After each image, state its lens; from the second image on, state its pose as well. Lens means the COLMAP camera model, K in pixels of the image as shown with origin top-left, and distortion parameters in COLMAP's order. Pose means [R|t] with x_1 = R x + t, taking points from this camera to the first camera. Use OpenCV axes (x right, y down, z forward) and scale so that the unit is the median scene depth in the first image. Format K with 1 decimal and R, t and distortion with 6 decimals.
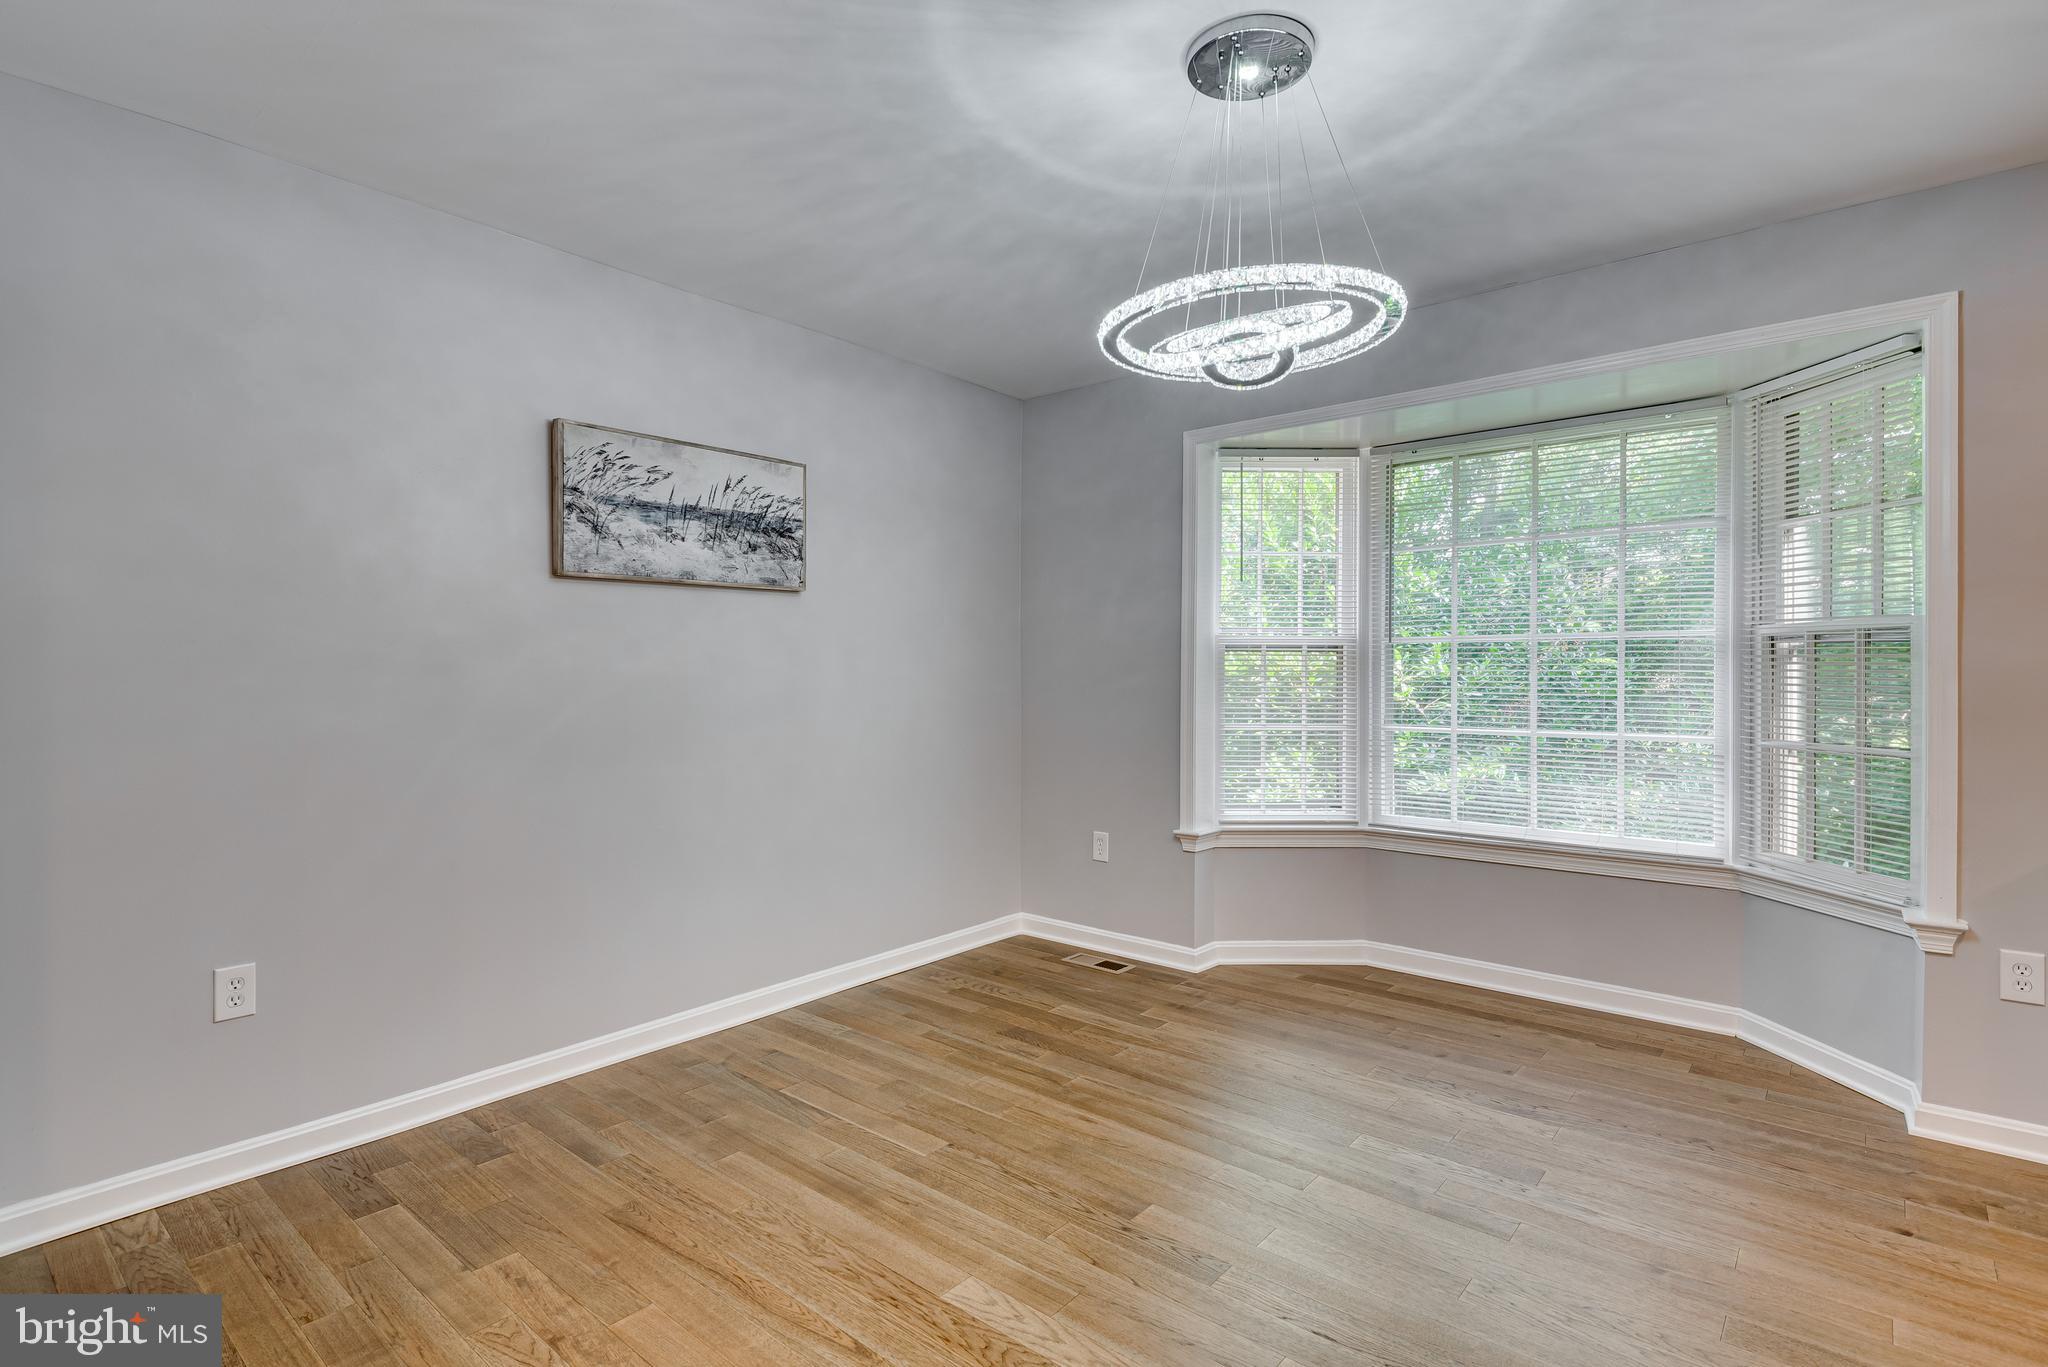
lens RADIAL K [[996.2, 0, 1016.9], [0, 996.2, 682.3], [0, 0, 1]] dist [0.031829, -0.020995]
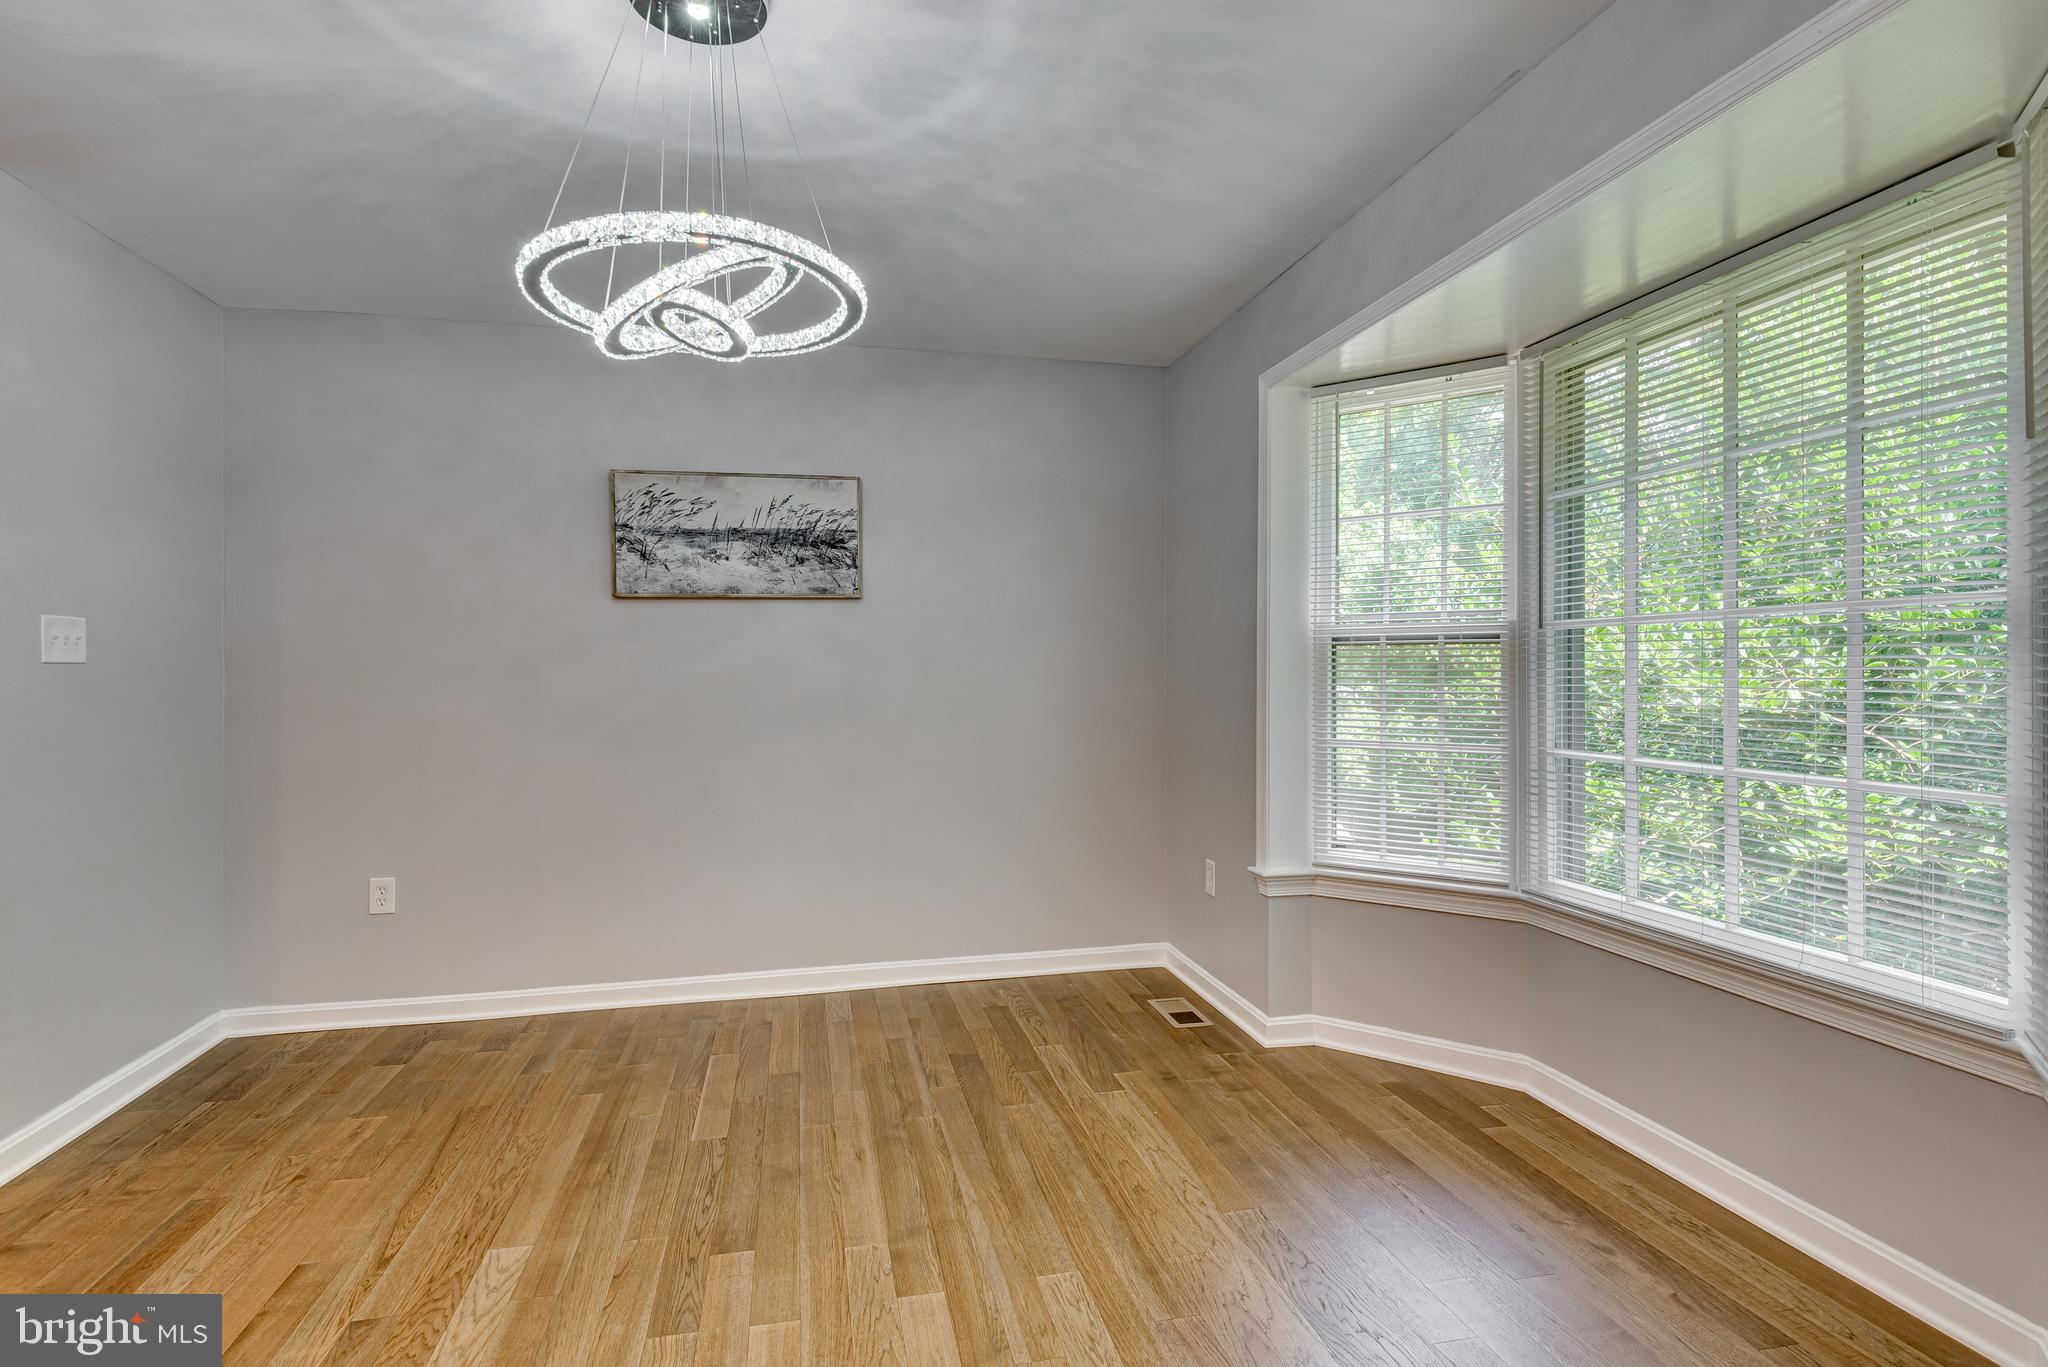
lens RADIAL K [[1014.3, 0, 1006.1], [0, 1014.3, 680.5], [0, 0, 1]] dist [0.032783, -0.021623]
pose [[0.796292, 0.001714, -0.604910, 0.612762], [-0.001711, 0.999998, 0.000580, -0.005214], [0.604910, 0.000573, 0.796294, 0.265227]]
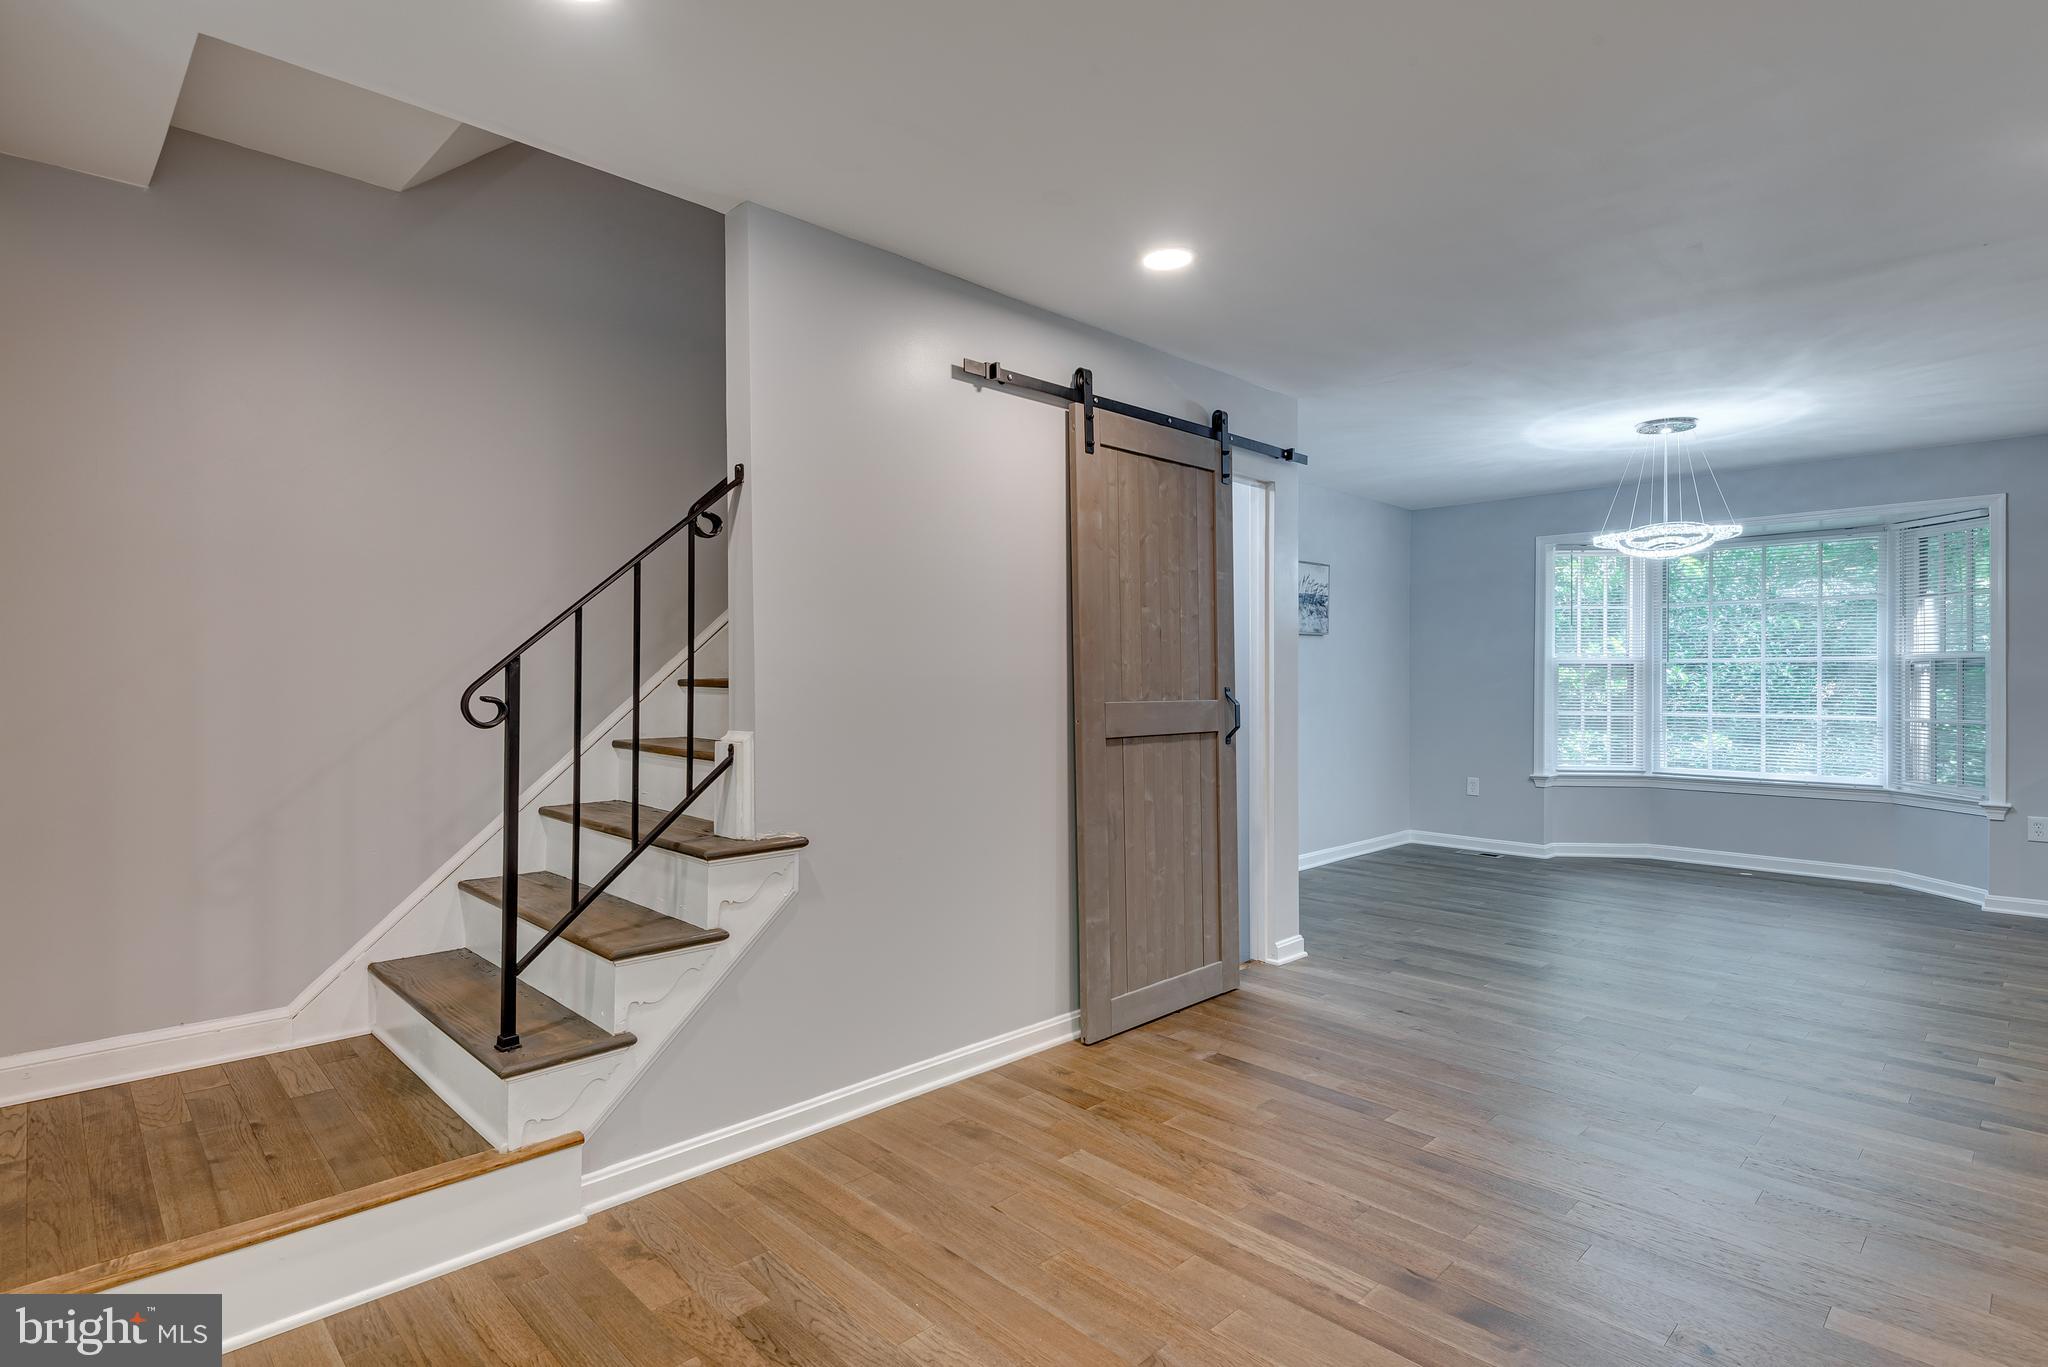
lens RADIAL K [[1014.3, 0, 1006.1], [0, 1014.3, 680.5], [0, 0, 1]] dist [0.032783, -0.021623]
pose [[0.995003, 0.001138, -0.099843, -0.668722], [-0.002023, 0.999960, -0.008761, 0.009149], [0.099829, 0.008919, 0.994965, -0.974089]]
